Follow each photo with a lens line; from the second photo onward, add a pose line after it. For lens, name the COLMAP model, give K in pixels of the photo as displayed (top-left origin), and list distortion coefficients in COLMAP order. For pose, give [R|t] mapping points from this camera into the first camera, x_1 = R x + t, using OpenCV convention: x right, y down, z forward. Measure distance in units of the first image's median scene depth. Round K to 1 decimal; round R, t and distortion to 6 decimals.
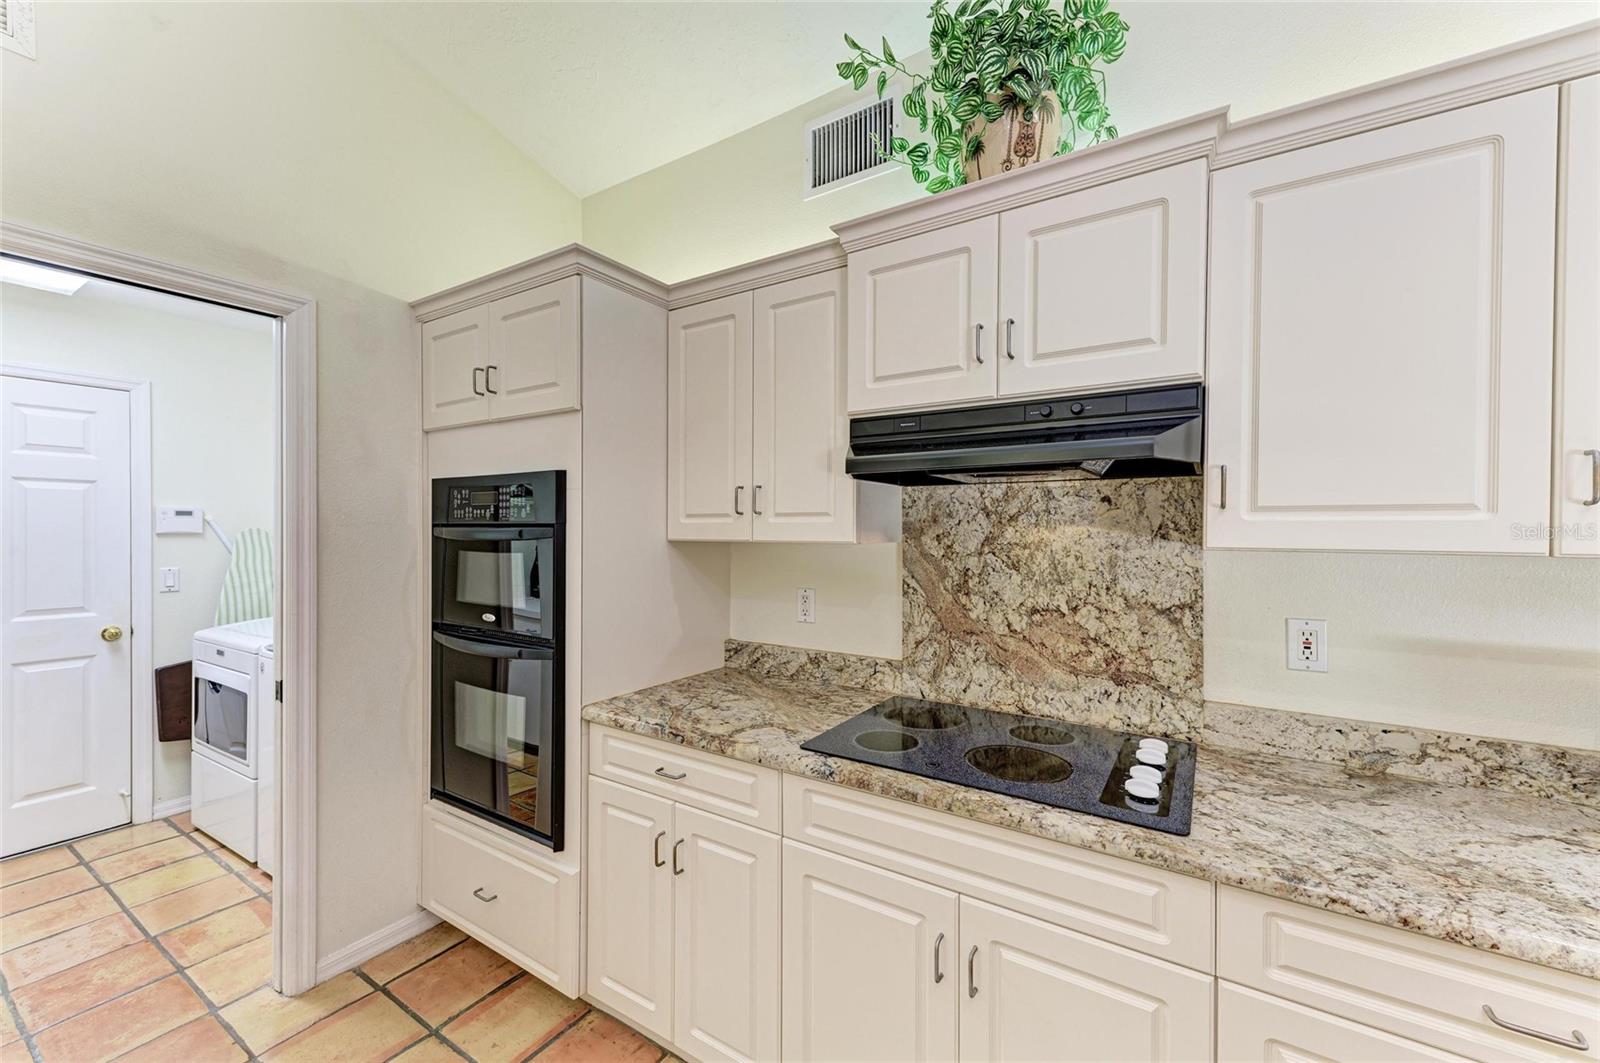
lens RADIAL K [[625.2, 0, 803.3], [0, 625.2, 534.4], [0, 0, 1]] dist [0.019214, -0.005632]
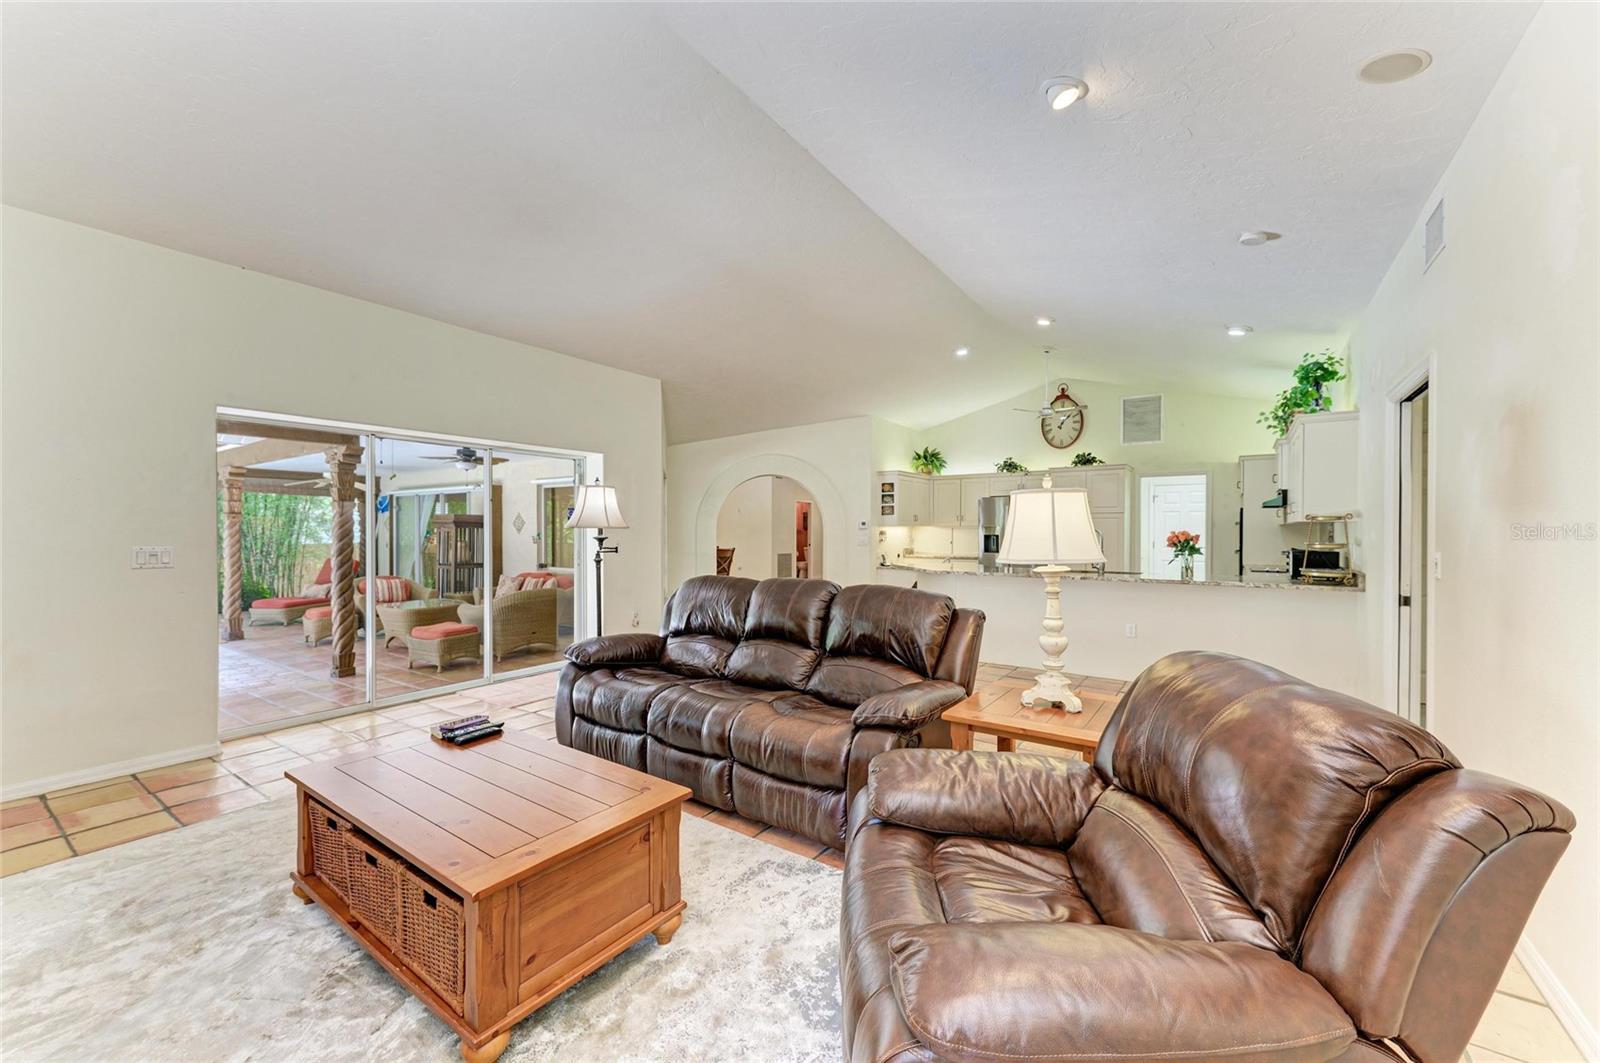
lens RADIAL K [[625.2, 0, 803.3], [0, 625.2, 534.4], [0, 0, 1]] dist [0.019214, -0.005632]
pose [[-0.031421, 0.001337, -0.999505, 3.735087], [-0.008195, 0.999965, 0.001596, 0.087609], [0.999473, 0.008241, -0.031409, -1.693361]]
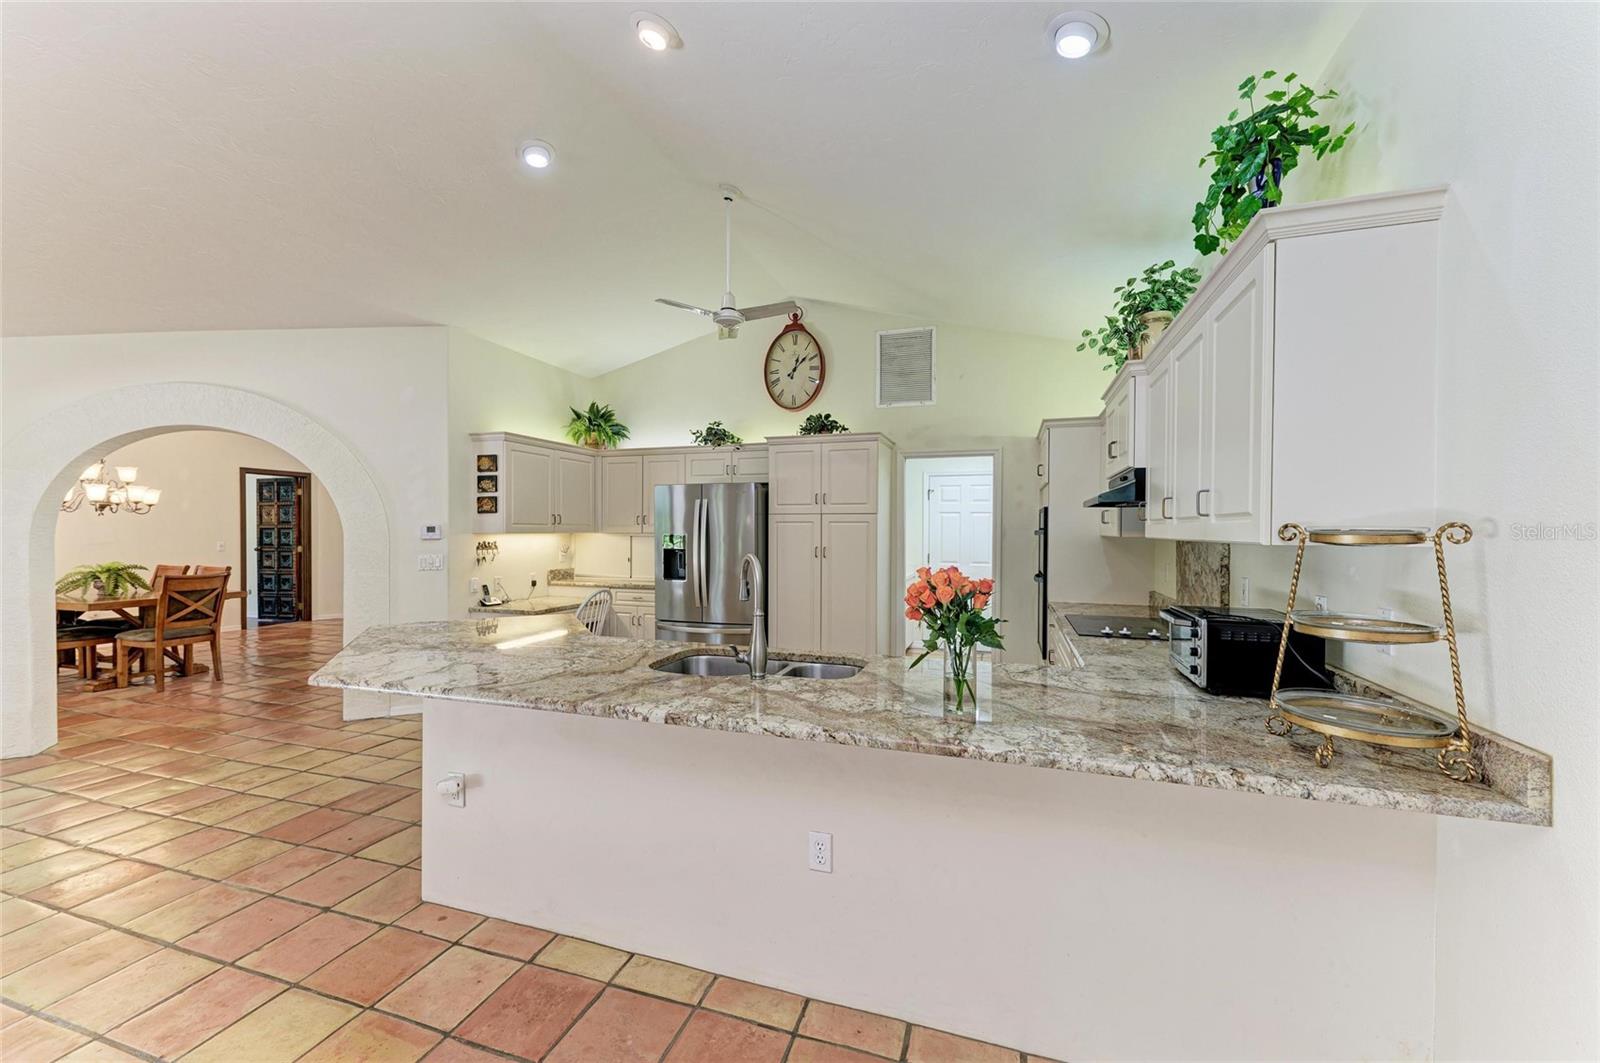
lens RADIAL K [[625.2, 0, 803.3], [0, 625.2, 534.4], [0, 0, 1]] dist [0.019214, -0.005632]
pose [[0.249398, 0.004387, -0.968391, 1.726156], [-0.007435, 0.999969, 0.002615, 0.009302], [0.968373, 0.006548, 0.249423, -0.531543]]
